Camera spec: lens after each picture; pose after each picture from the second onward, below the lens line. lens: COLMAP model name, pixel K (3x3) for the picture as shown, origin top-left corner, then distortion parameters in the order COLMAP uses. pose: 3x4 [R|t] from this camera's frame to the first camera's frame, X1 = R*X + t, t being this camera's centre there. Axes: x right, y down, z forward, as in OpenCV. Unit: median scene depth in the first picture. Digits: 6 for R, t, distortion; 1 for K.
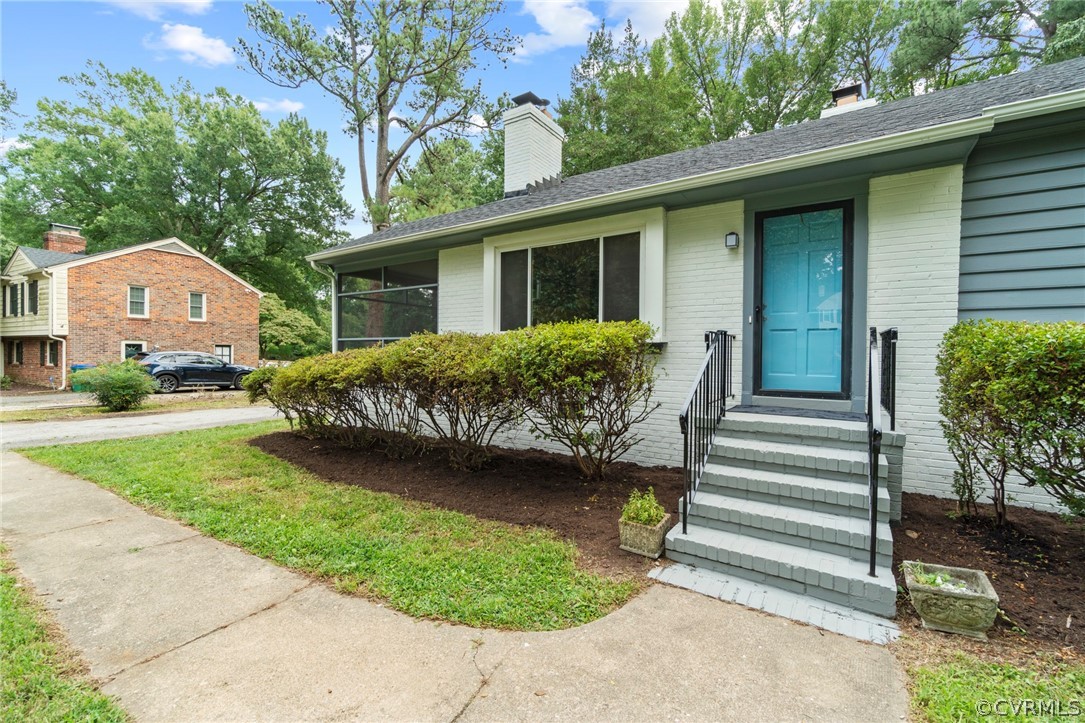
lens RADIAL K [[464.5, 0, 538.5], [0, 464.5, 356.0], [0, 0, 1]] dist [0.000779, -0.000039]
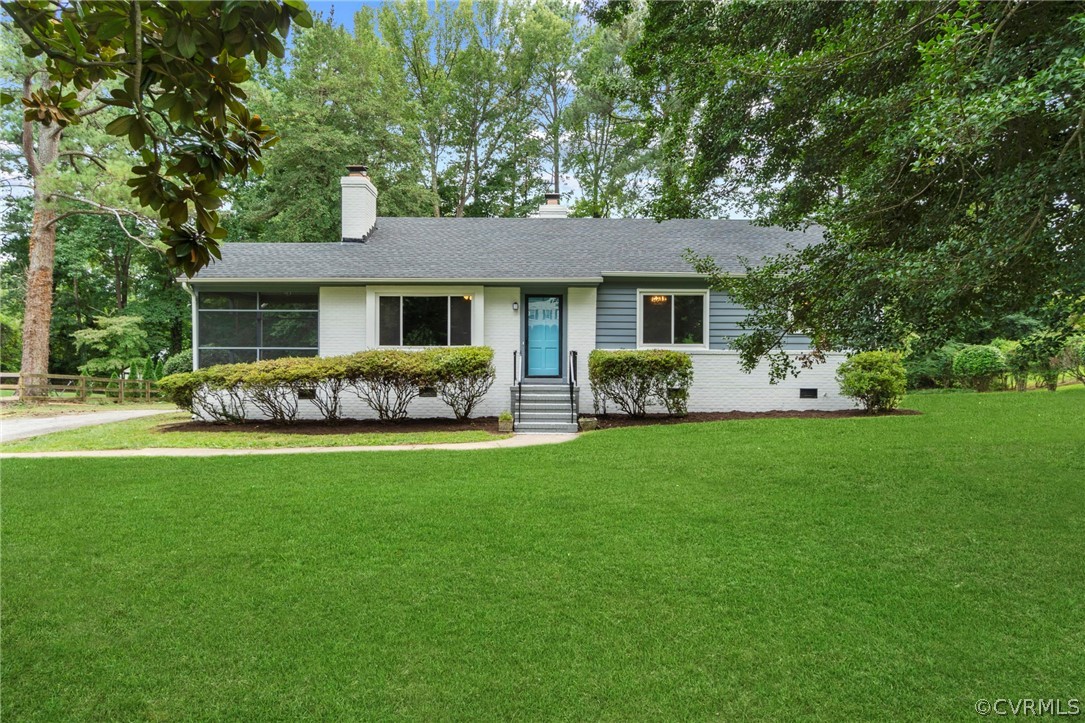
lens RADIAL K [[650.4, 0, 540.0], [0, 650.4, 347.5], [0, 0, 1]] dist [-0.002486, -0.000381]
pose [[0.827476, -0.004401, 0.561483, -0.859963], [0.007184, 0.999970, -0.002749, -0.036839], [-0.561455, 0.006308, 0.827483, -1.128198]]
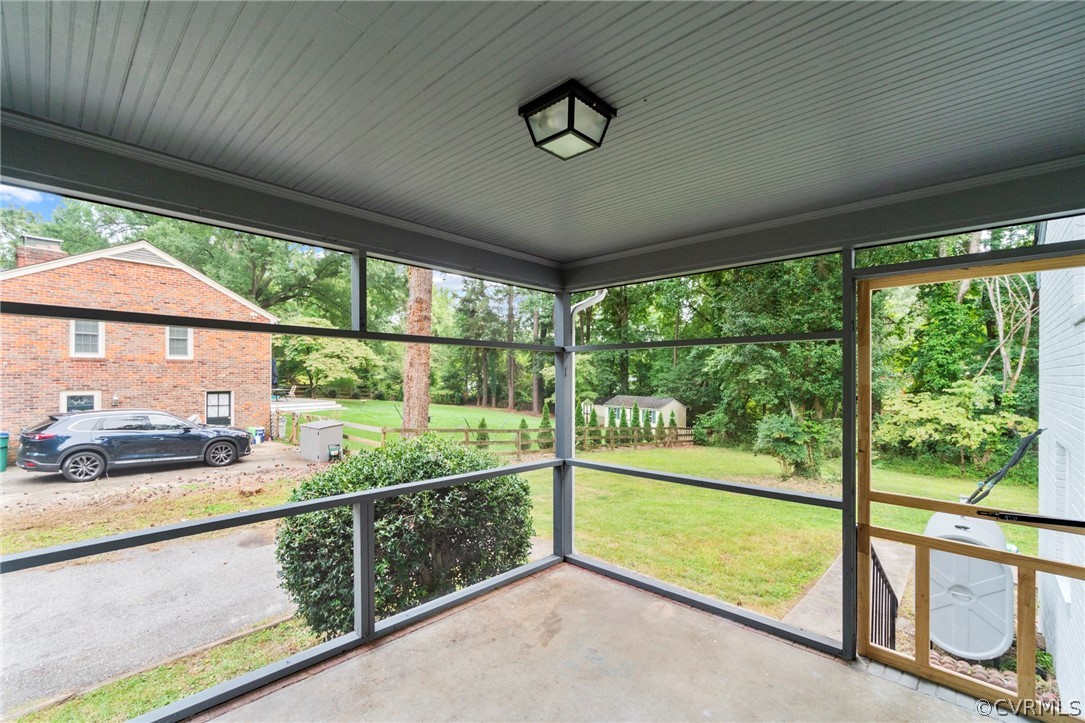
lens RADIAL K [[468.7, 0, 538.7], [0, 468.7, 366.3], [0, 0, 1]] dist [0.001563, 0.000256]
pose [[0.986117, -0.010501, -0.165720, -0.243405], [0.006734, 0.999706, -0.023274, -0.140418], [0.165916, 0.021835, 0.985898, 1.226358]]
